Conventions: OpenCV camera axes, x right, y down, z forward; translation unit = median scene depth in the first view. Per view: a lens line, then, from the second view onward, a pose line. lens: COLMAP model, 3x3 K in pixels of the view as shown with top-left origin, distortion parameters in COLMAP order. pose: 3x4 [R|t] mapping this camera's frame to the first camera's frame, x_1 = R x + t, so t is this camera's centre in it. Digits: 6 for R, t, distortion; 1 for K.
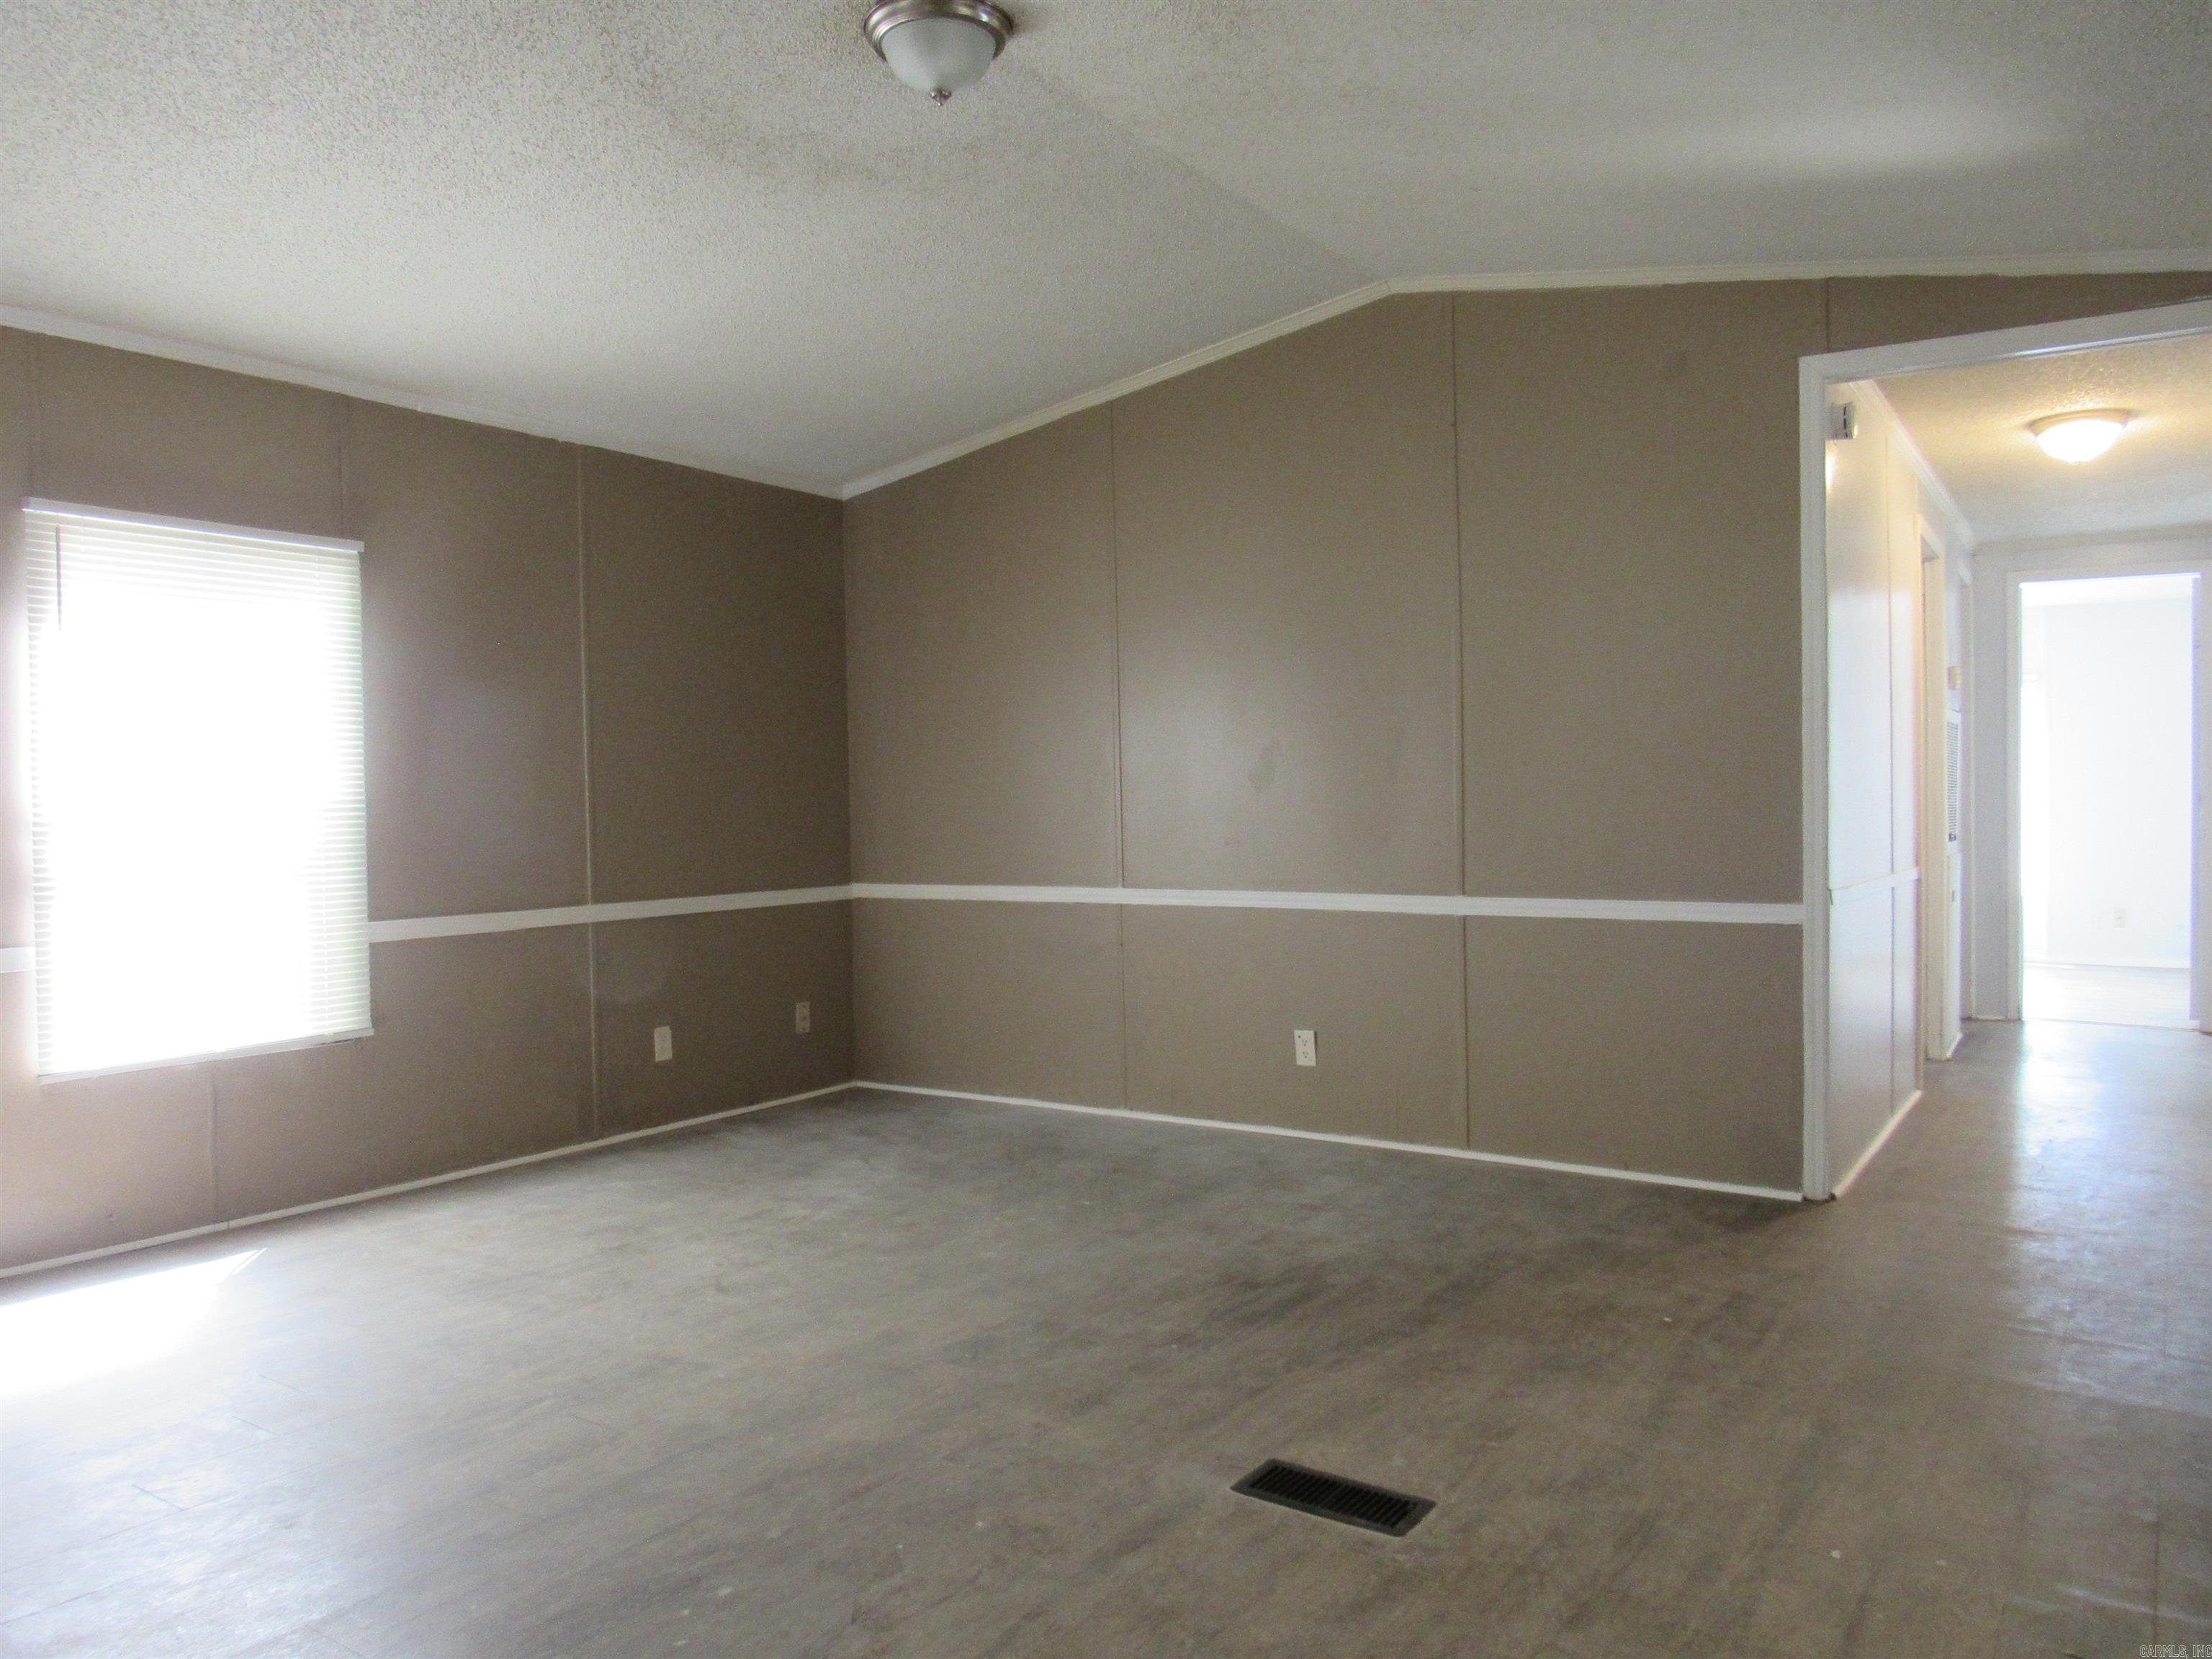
lens RADIAL K [[1574.4, 0, 1106.0], [0, 1574.4, 829.5], [0, 0, 1]] dist [0.005625, 0.004121]
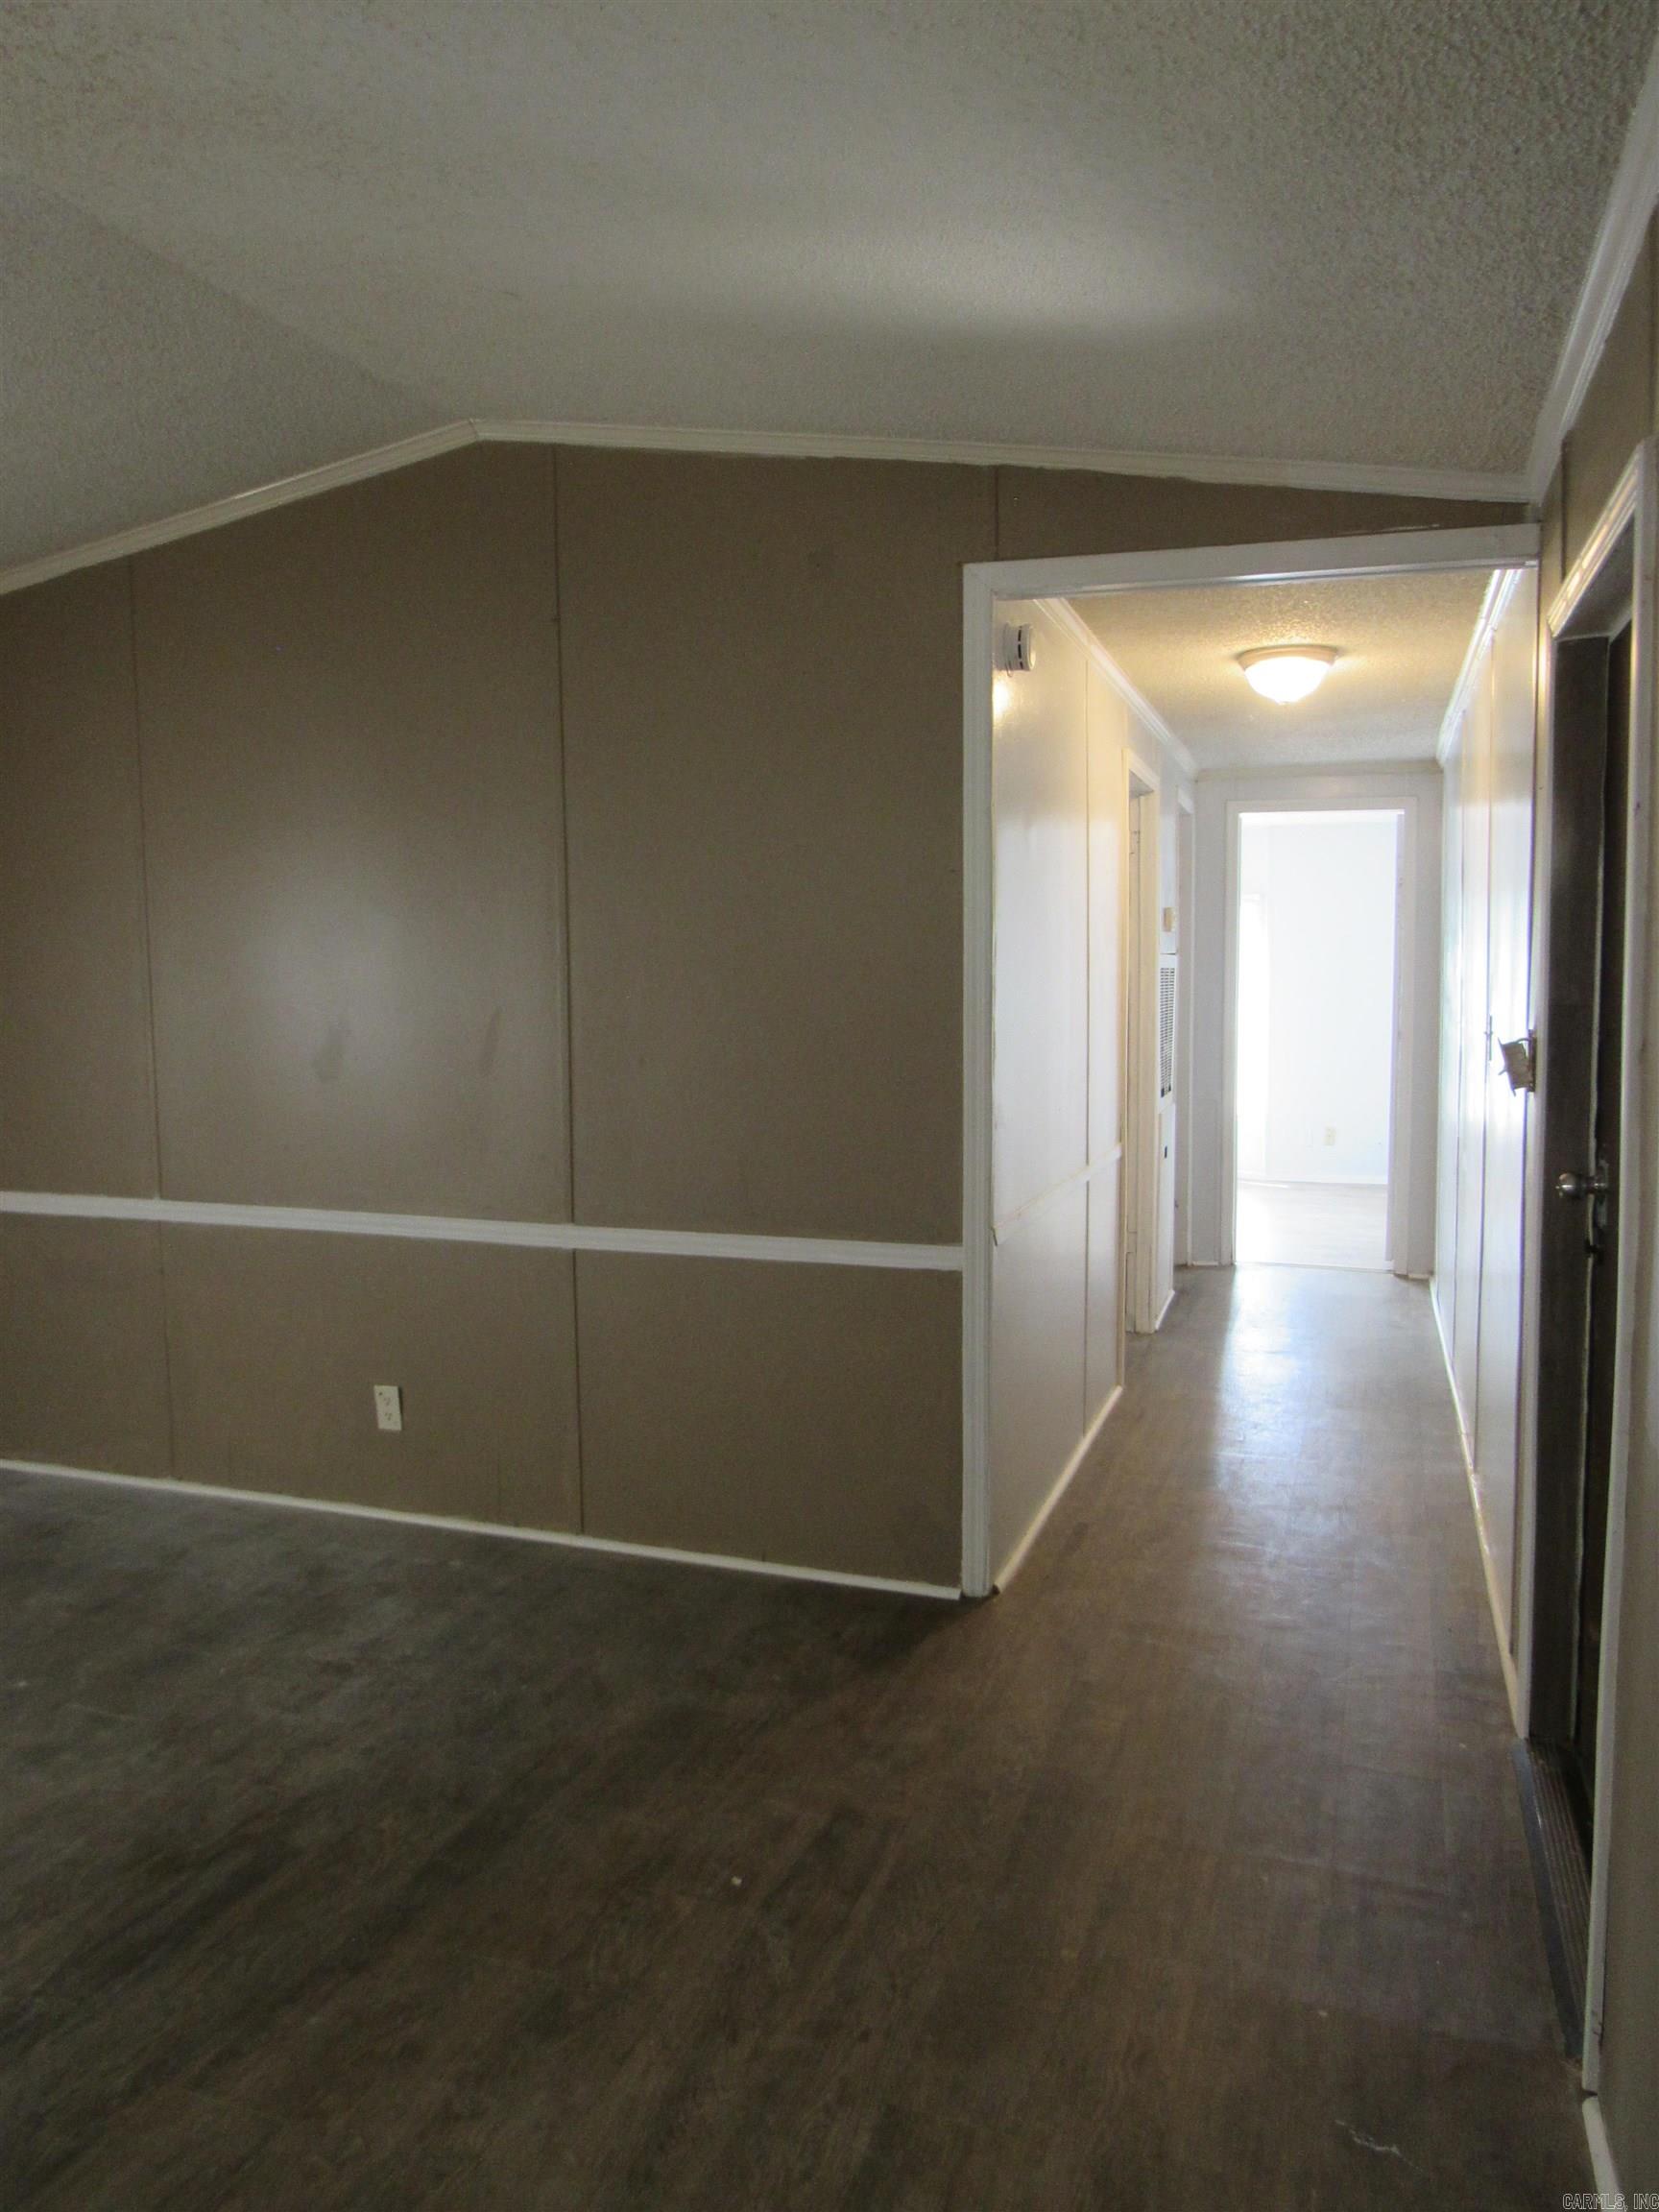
lens RADIAL K [[1566.2, 0, 797.8], [0, 1566.2, 1065.3], [0, 0, 1]] dist [-0.005918, 0.004758]
pose [[0.972384, -0.006296, 0.233303, 0.158724], [-0.005006, 0.998843, 0.047821, -0.077764], [-0.233335, -0.047669, 0.971227, 0.221454]]
